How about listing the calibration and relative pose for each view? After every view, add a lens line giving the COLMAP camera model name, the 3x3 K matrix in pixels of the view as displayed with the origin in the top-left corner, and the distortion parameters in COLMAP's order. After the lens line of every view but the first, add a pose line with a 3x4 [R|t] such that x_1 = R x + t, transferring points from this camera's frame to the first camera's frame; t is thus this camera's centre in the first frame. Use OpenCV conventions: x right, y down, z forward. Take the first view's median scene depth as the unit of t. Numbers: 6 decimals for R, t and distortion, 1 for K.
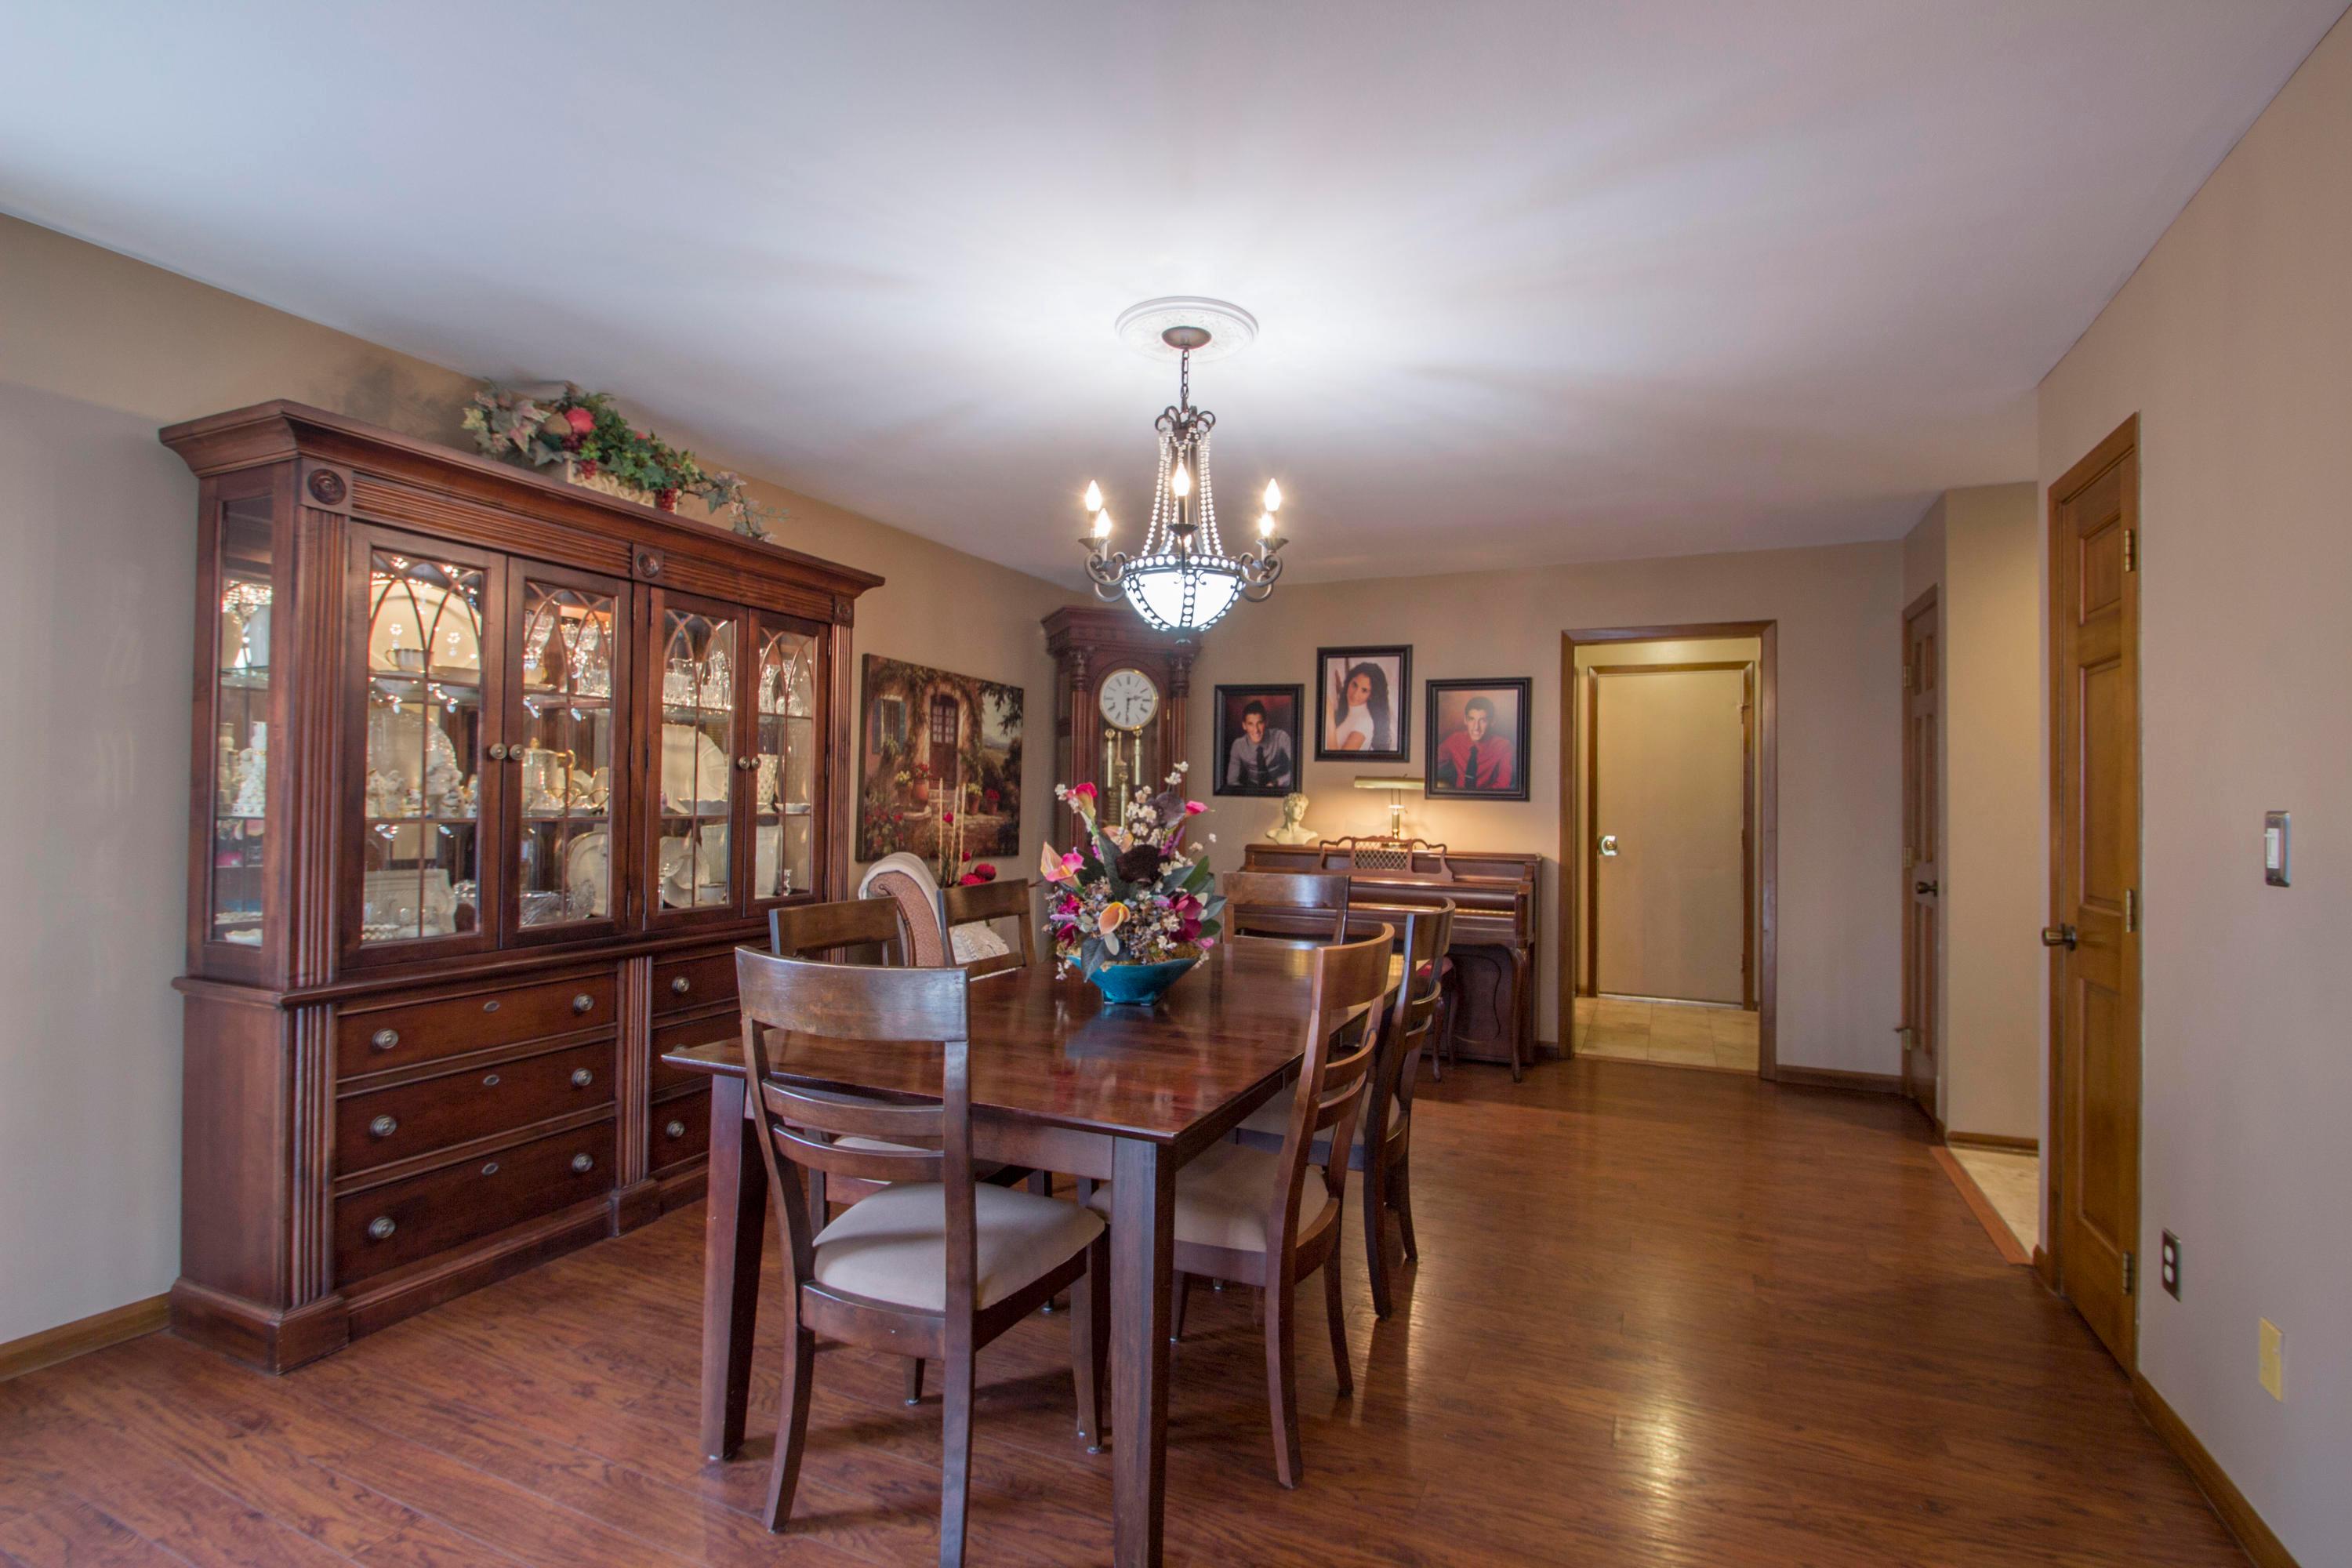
lens RADIAL K [[1082.5, 0, 1176.0], [0, 1082.5, 784.0], [0, 0, 1]] dist [-0.001854, -0.000289]
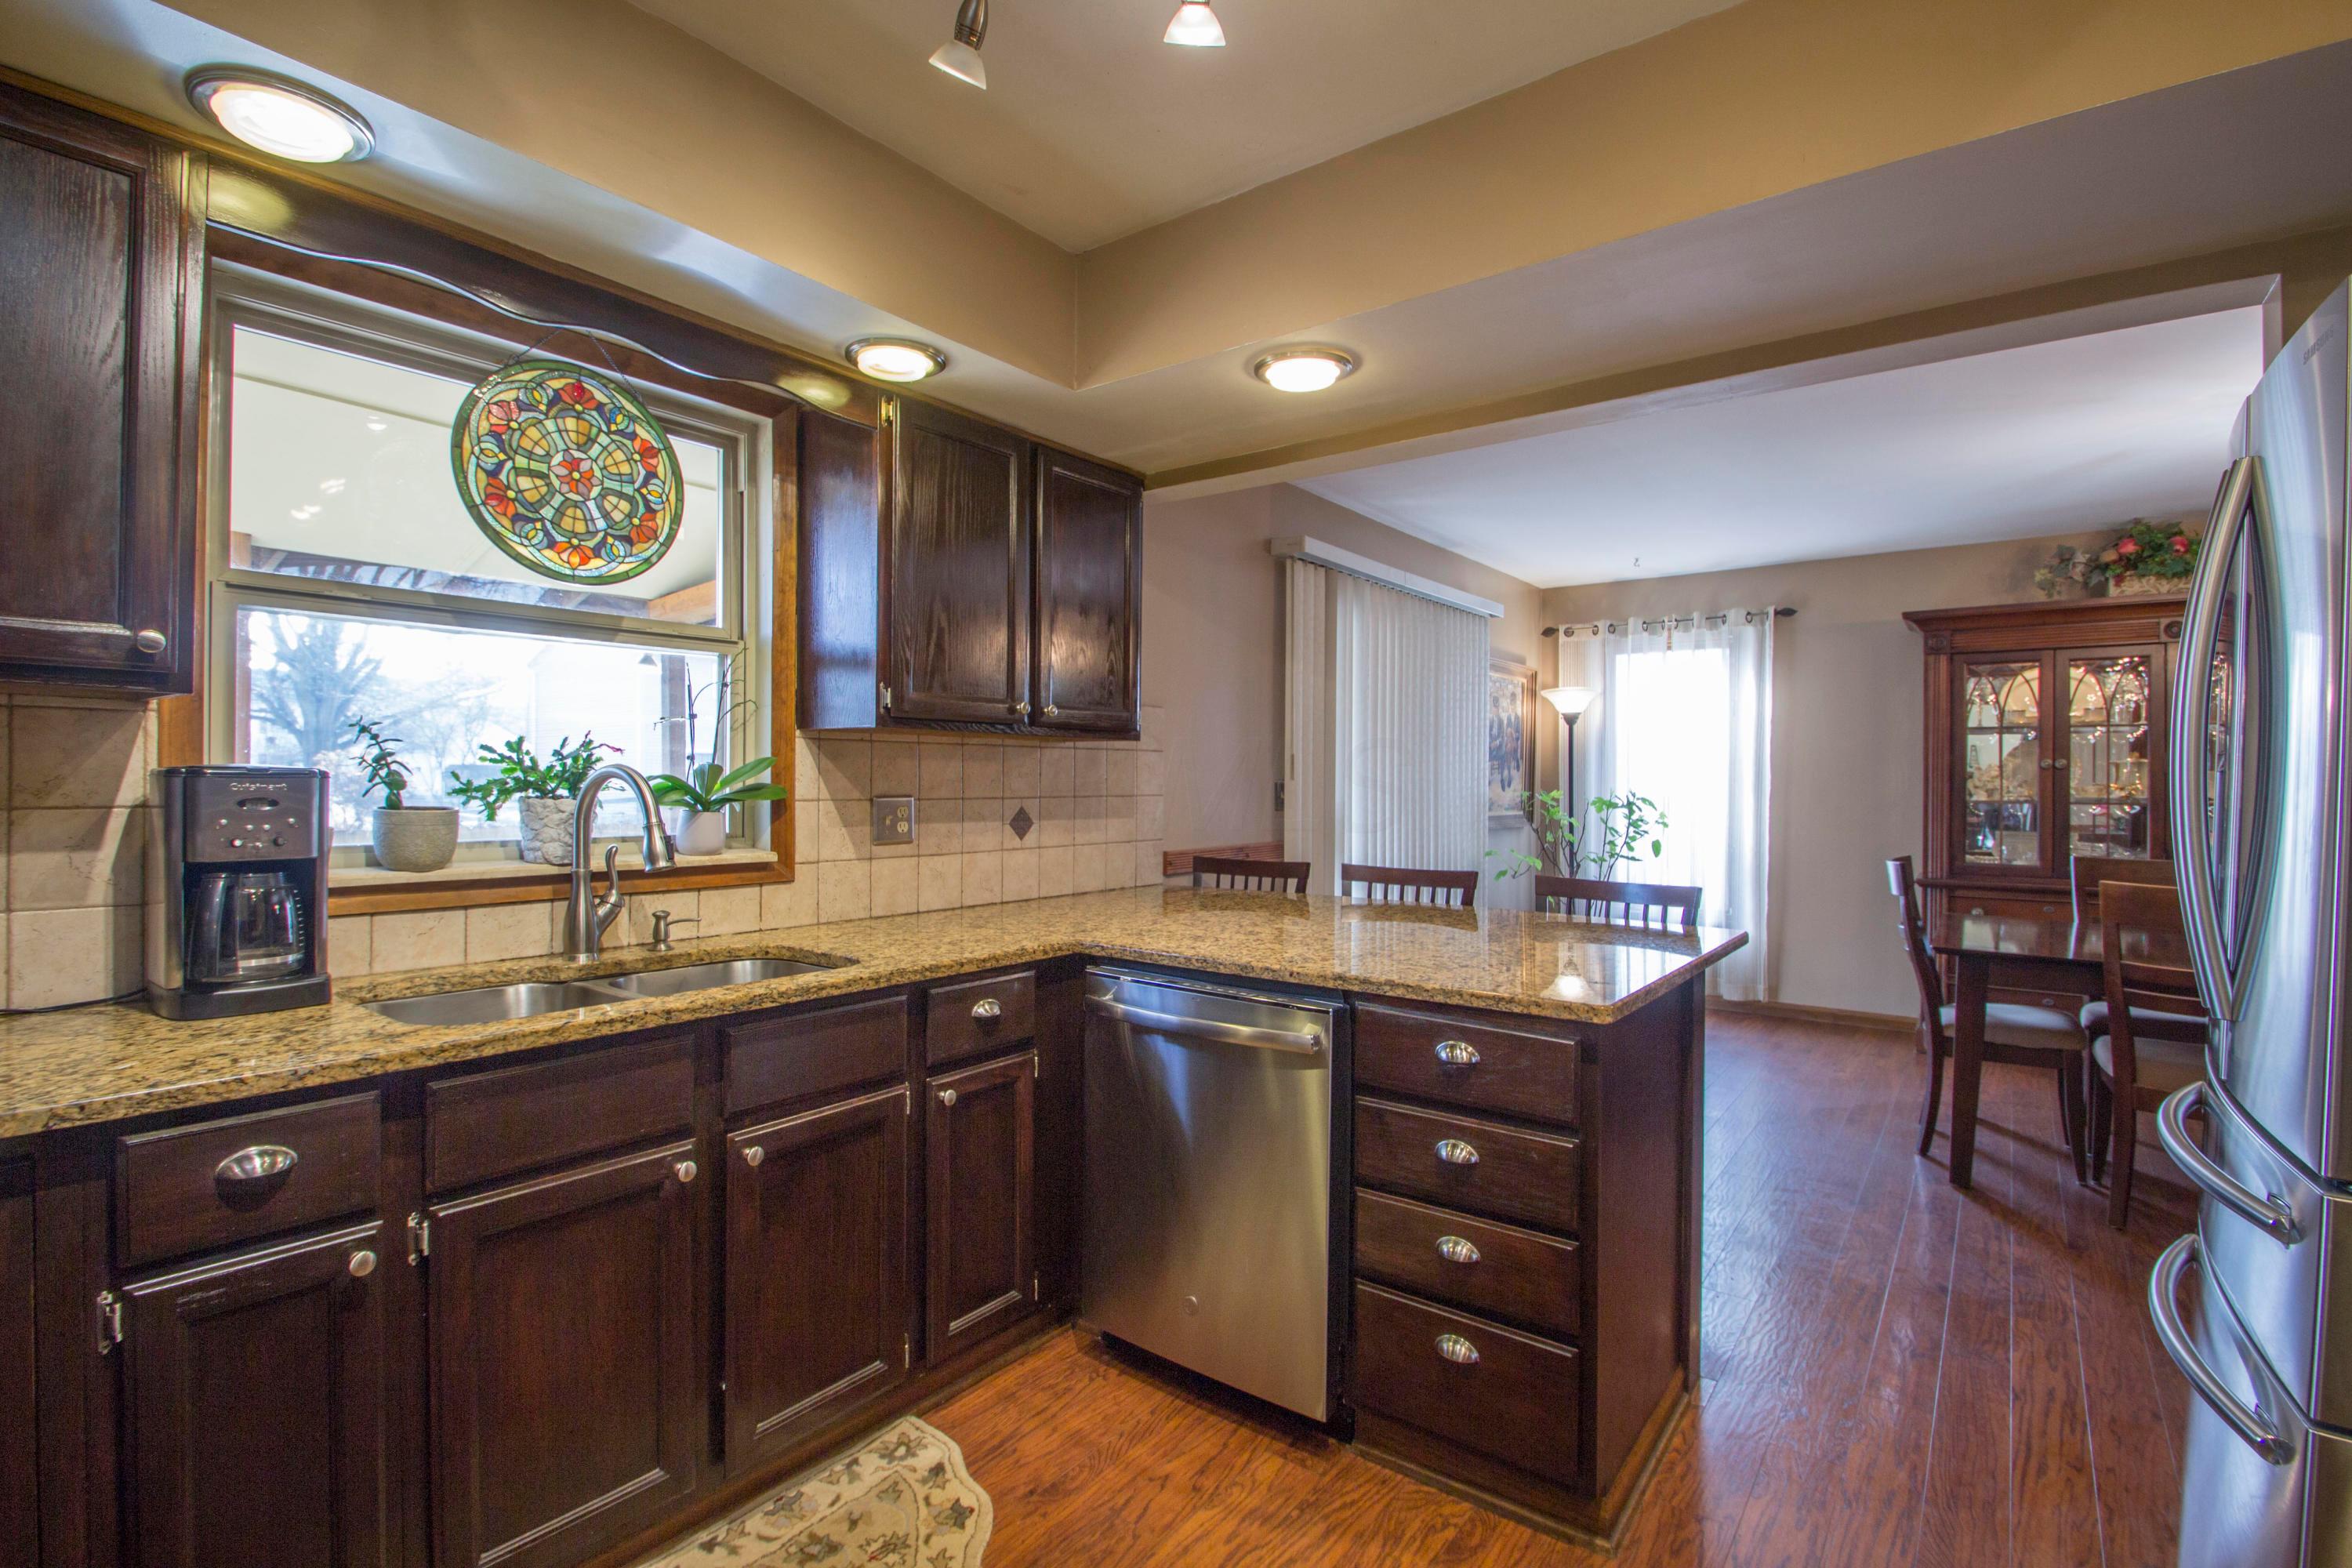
lens RADIAL K [[1082.5, 0, 1176.0], [0, 1082.5, 784.0], [0, 0, 1]] dist [-0.001854, -0.000289]
pose [[-0.236526, -0.008341, -0.971589, 1.395051], [0.002377, 0.999955, -0.009164, 0.015547], [0.971622, -0.004477, -0.236496, 0.047262]]
